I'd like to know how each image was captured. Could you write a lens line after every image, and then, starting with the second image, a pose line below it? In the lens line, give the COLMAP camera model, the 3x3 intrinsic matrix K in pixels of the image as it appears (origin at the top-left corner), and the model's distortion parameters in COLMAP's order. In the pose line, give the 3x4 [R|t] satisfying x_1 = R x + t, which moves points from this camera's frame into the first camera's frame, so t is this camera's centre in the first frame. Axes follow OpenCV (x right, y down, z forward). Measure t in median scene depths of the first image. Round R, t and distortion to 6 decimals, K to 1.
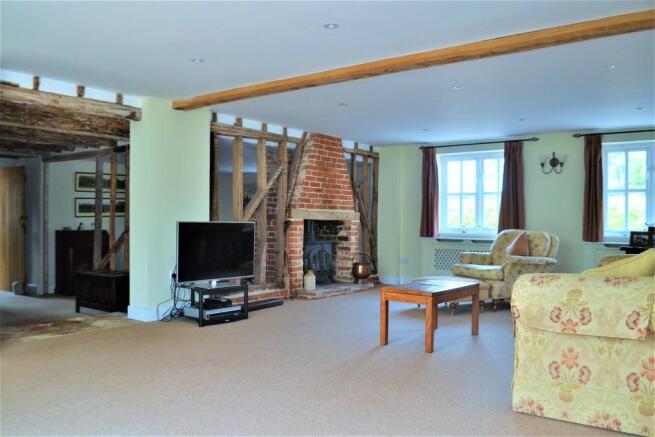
lens RADIAL K [[553.3, 0, 313.2], [0, 553.3, 219.0], [0, 0, 1]] dist [-0.052690, -0.005706]
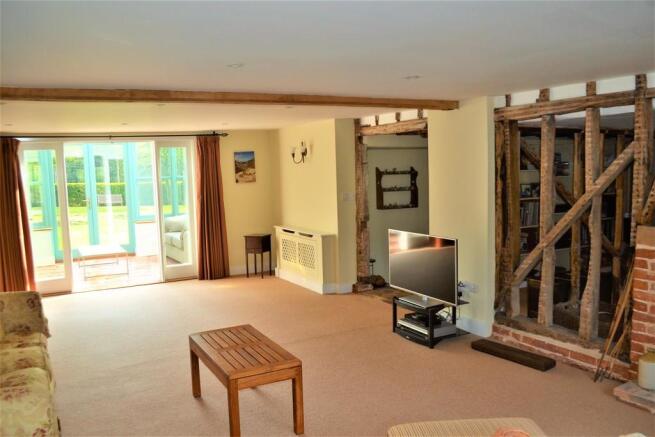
lens RADIAL K [[553.3, 0, 313.2], [0, 553.3, 219.0], [0, 0, 1]] dist [-0.052690, -0.005706]
pose [[-0.427019, 0.086380, -0.900107, 0.636469], [0.017349, 0.996026, 0.087355, -0.085738], [0.904076, 0.021686, -0.426821, 1.045315]]
